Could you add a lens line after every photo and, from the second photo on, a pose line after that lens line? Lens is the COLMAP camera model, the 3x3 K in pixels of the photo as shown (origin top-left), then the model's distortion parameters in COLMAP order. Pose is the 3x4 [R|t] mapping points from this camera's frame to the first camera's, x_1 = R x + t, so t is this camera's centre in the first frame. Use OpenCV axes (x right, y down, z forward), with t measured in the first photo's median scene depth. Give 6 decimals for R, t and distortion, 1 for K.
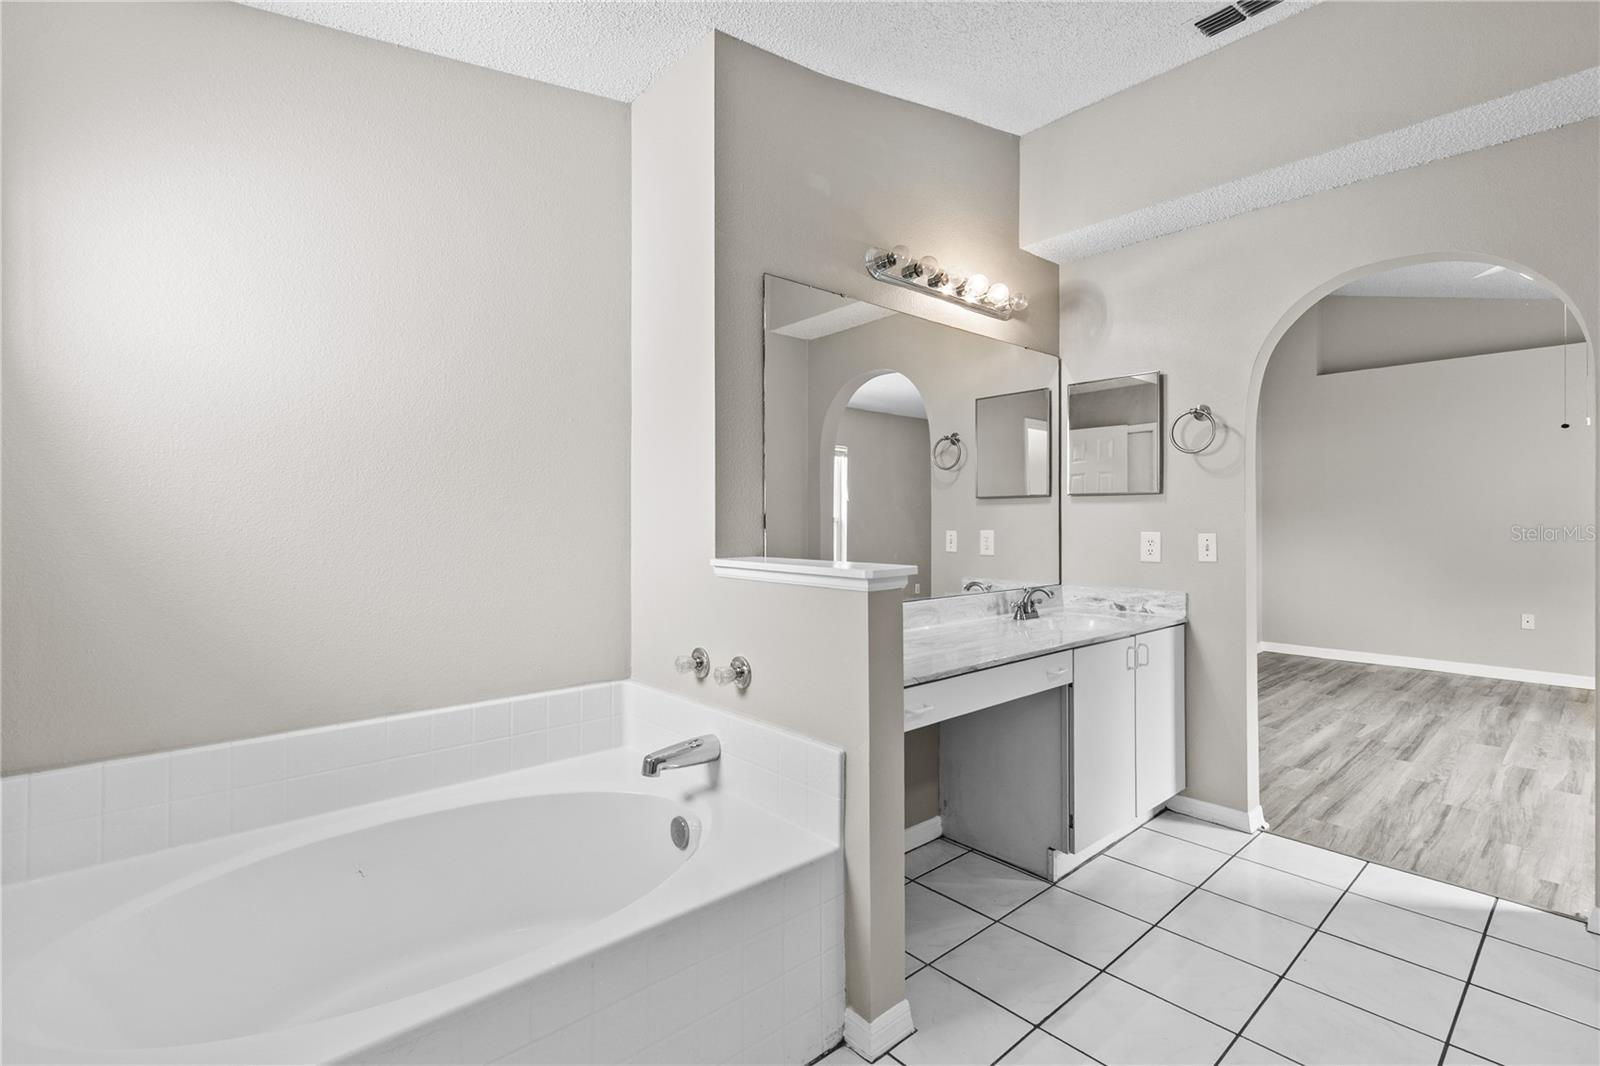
lens RADIAL K [[724.7, 0, 800.7], [0, 724.7, 521.0], [0, 0, 1]] dist [0.001701, 0.002000]
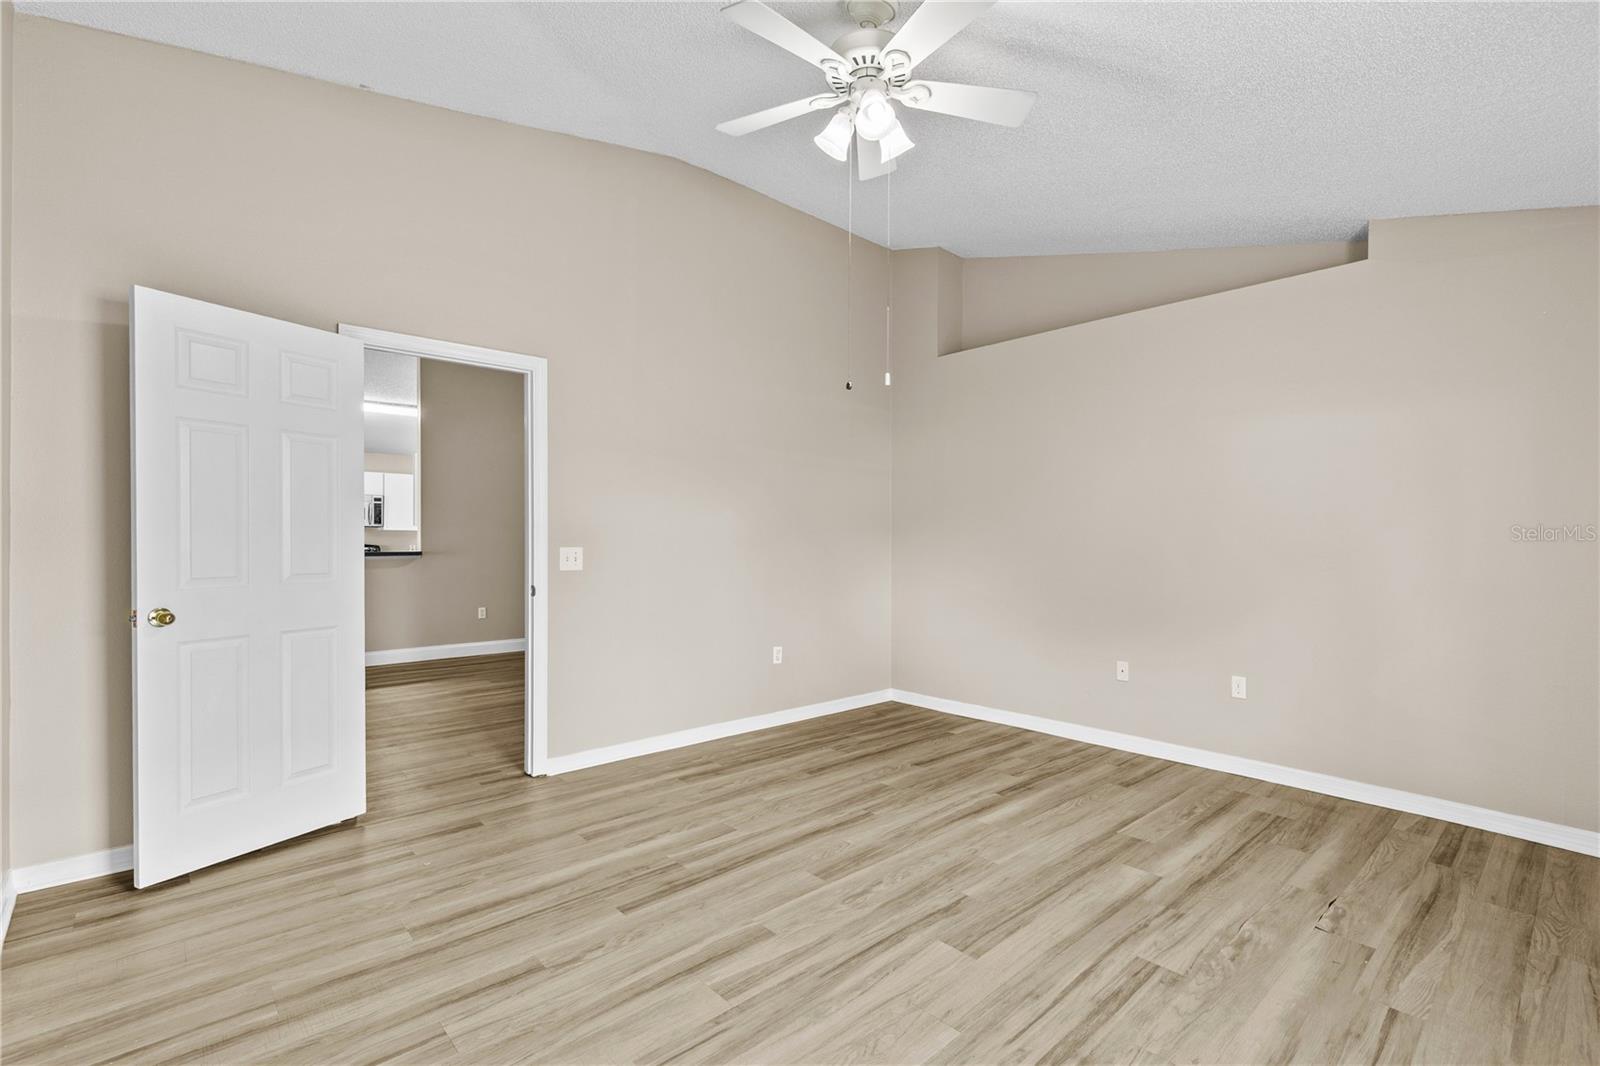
lens RADIAL K [[724.7, 0, 807.9], [0, 724.7, 544.2], [0, 0, 1]] dist [0.001701, 0.002000]
pose [[0.999909, 0.004763, 0.012625, 1.151281], [-0.004865, 0.999956, 0.008076, 0.001156], [-0.012586, -0.008136, 0.999888, 0.424695]]
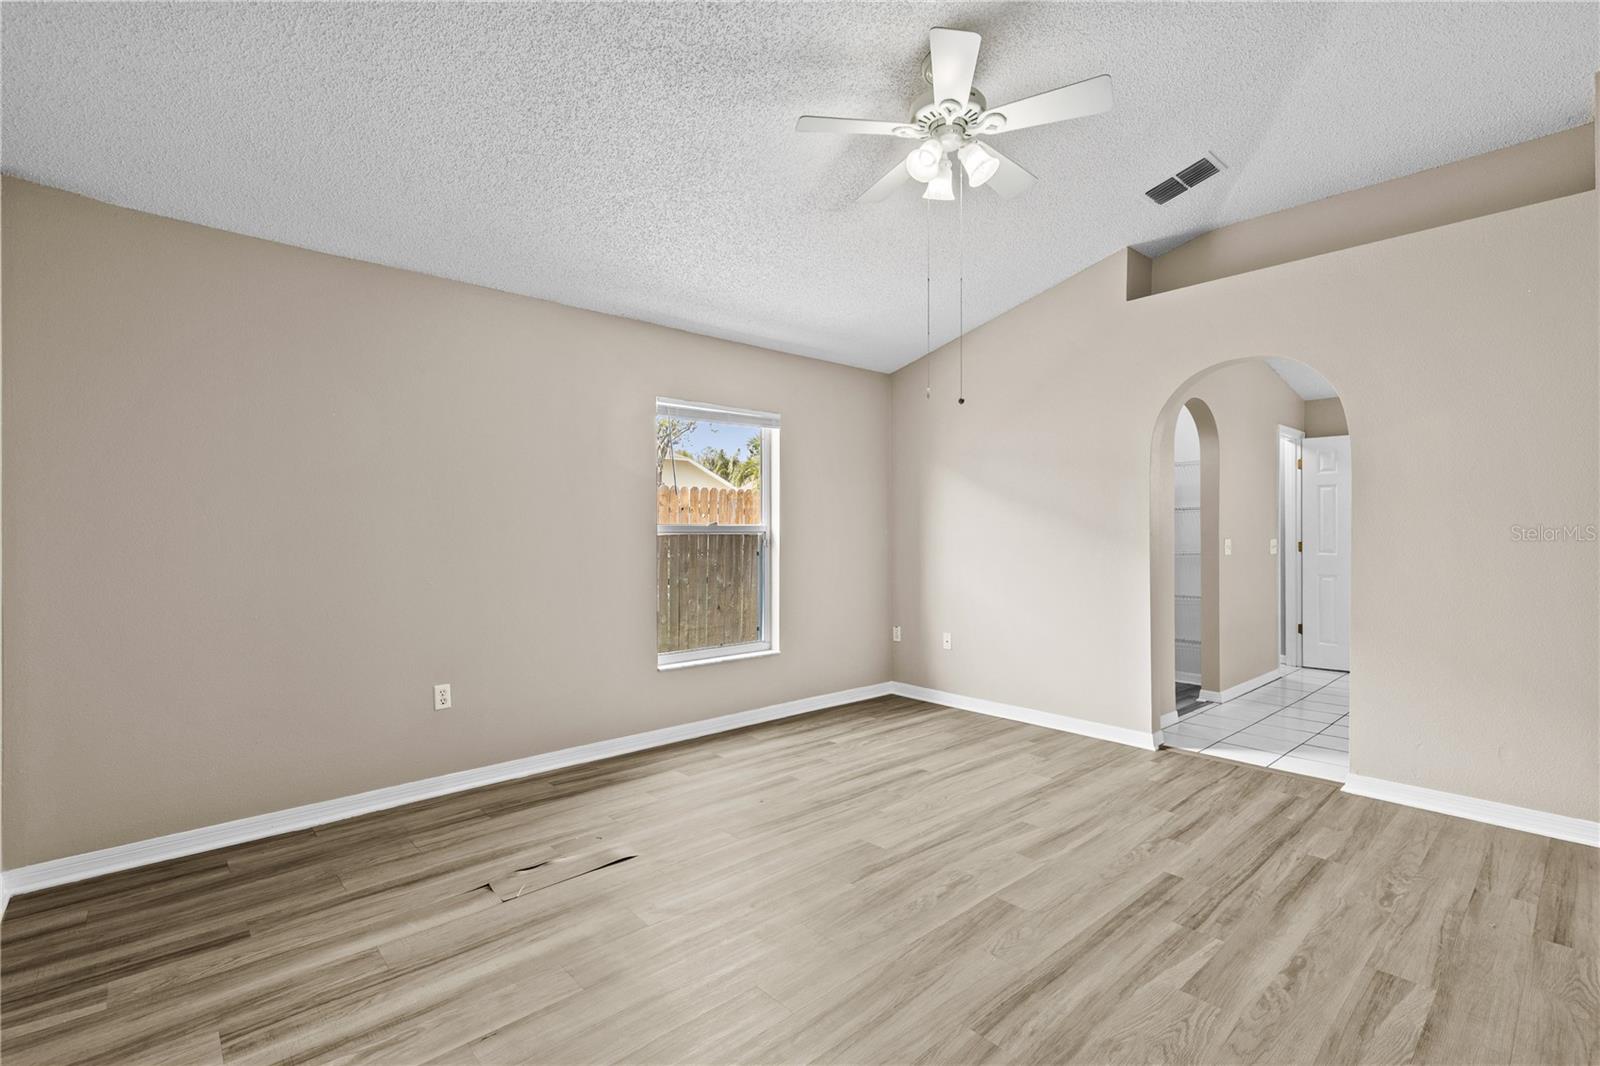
lens RADIAL K [[724.7, 0, 803.2], [0, 724.7, 532.3], [0, 0, 1]] dist [0.001701, 0.002000]
pose [[-0.999960, 0.002262, -0.008615, 1.390933], [0.002326, 0.999969, -0.007496, 0.007426], [0.008598, -0.007516, -0.999935, 1.980514]]
